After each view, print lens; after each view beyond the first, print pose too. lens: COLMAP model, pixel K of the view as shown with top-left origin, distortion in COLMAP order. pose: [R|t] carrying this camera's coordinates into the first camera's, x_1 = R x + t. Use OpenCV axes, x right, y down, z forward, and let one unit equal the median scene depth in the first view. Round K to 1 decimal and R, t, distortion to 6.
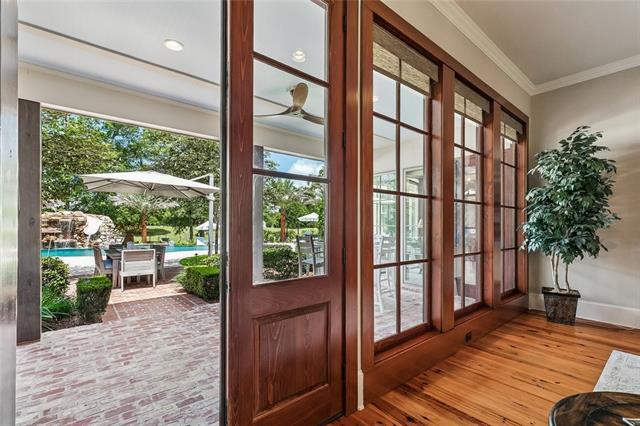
lens RADIAL K [[293.3, 0, 336.4], [0, 293.3, 226.4], [0, 0, 1]] dist [0.004242, 0.001846]
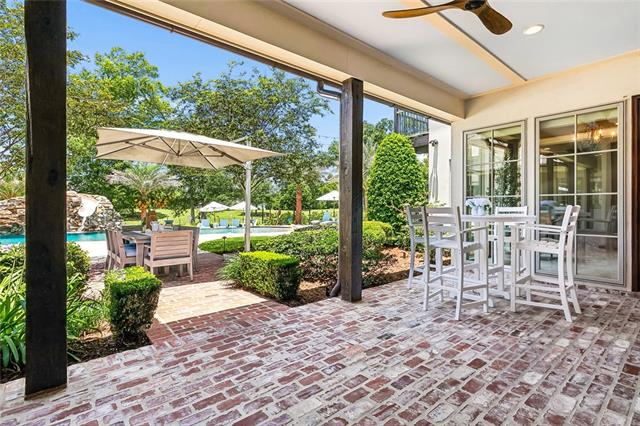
lens RADIAL K [[293.3, 0, 318.8], [0, 293.3, 211.6], [0, 0, 1]] dist [0.004242, 0.001846]
pose [[0.999957, -0.008506, 0.003736, -0.419271], [0.008490, 0.999955, 0.004156, 0.040646], [-0.003772, -0.004124, 0.999984, 0.349766]]
